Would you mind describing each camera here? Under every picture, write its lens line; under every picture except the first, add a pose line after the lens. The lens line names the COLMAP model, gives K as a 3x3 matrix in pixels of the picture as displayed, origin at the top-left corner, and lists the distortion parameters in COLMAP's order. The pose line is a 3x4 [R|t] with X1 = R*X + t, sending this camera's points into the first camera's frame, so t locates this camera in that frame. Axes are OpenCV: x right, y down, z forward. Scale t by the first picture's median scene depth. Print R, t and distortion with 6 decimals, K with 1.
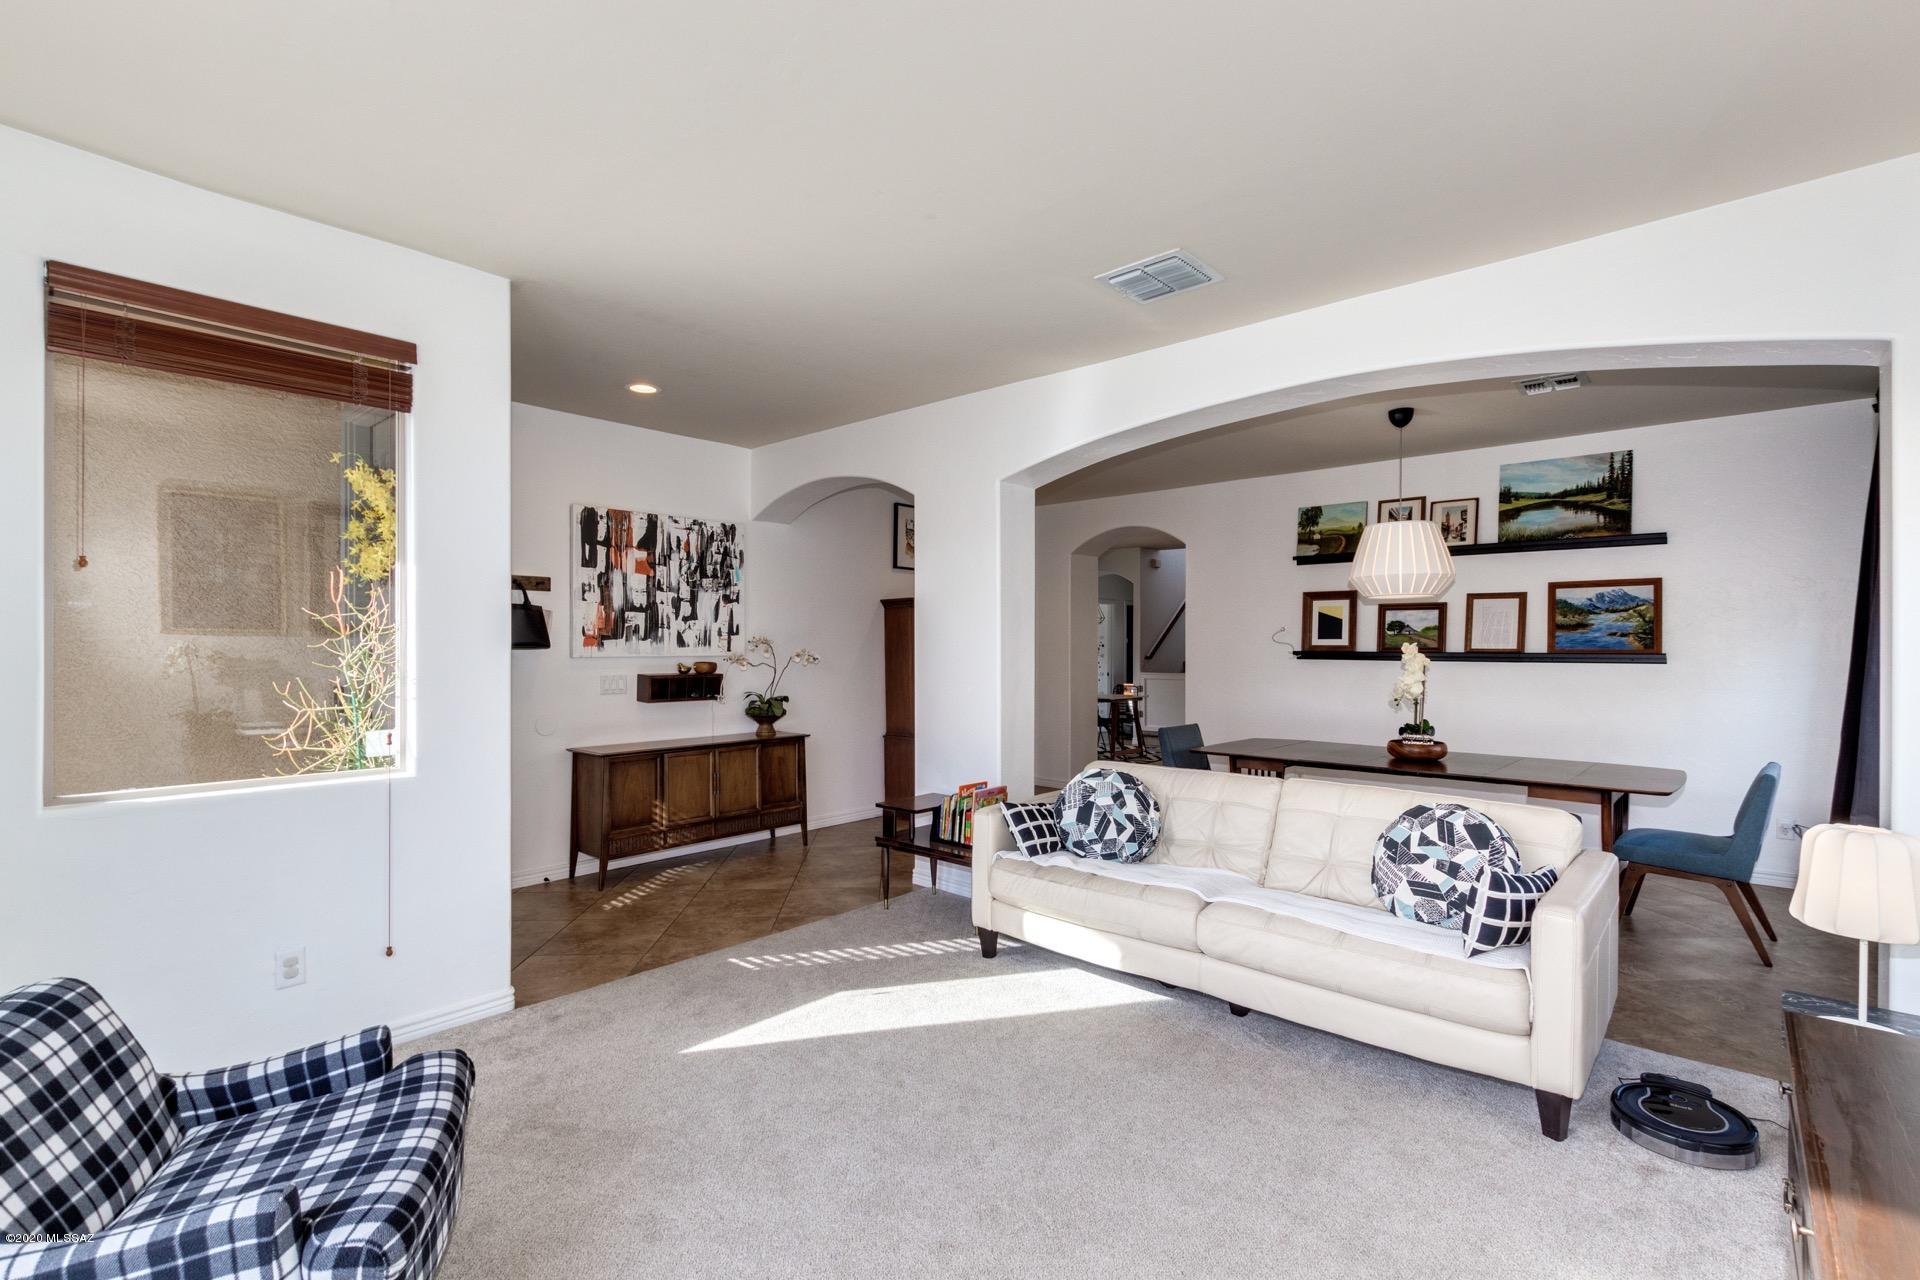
lens RADIAL K [[886.1, 0, 949.9], [0, 886.1, 653.9], [0, 0, 1]] dist [0.011888, -0.001597]
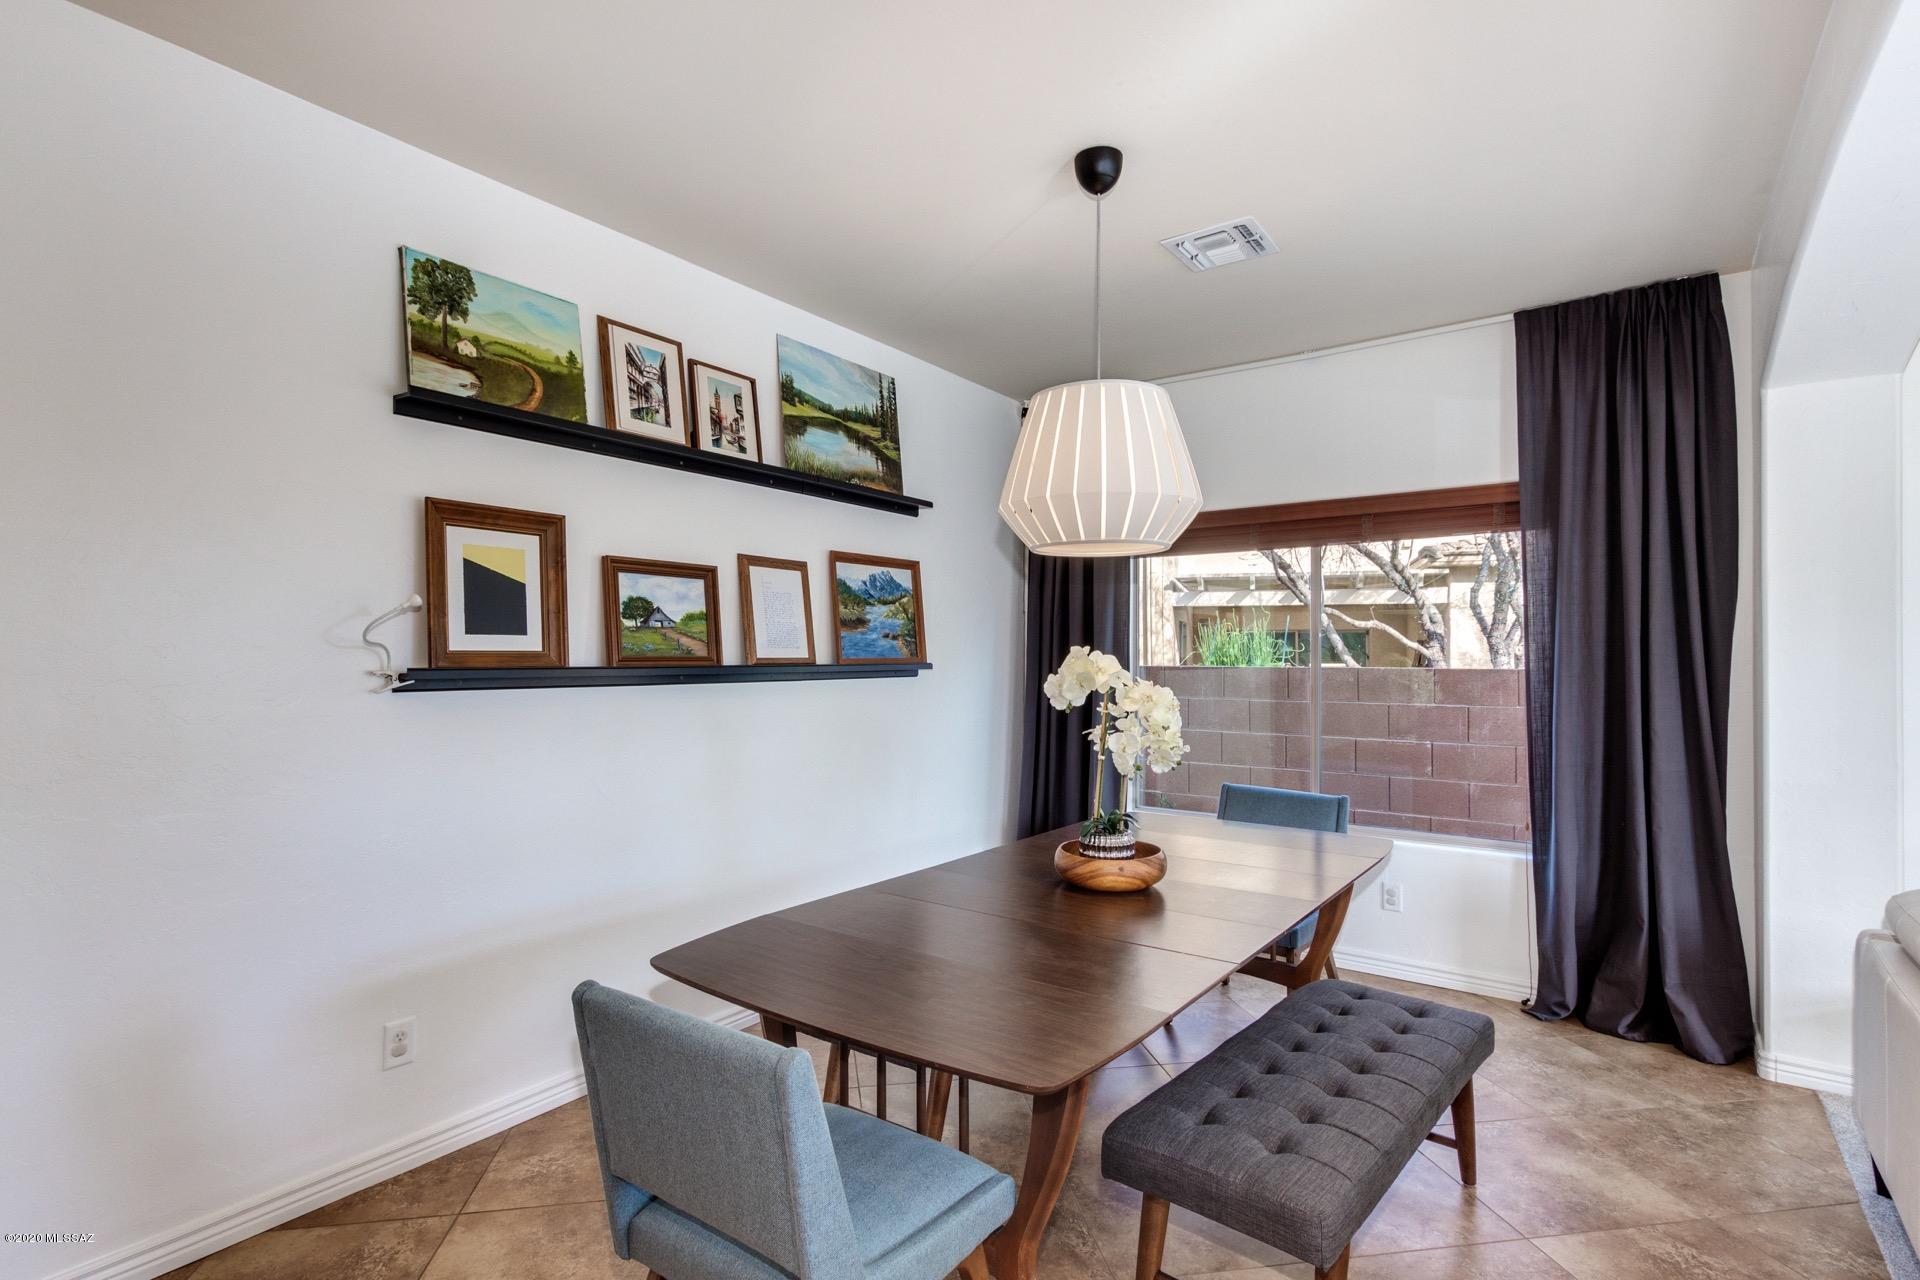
lens RADIAL K [[953.6, 0, 974.1], [0, 953.6, 637.9], [0, 0, 1]] dist [0.020657, -0.005325]
pose [[-0.130678, 0.006947, 0.991401, 0.001245], [-0.002368, 0.999970, -0.007319, -0.014530], [-0.991422, -0.003304, -0.130658, 0.975629]]
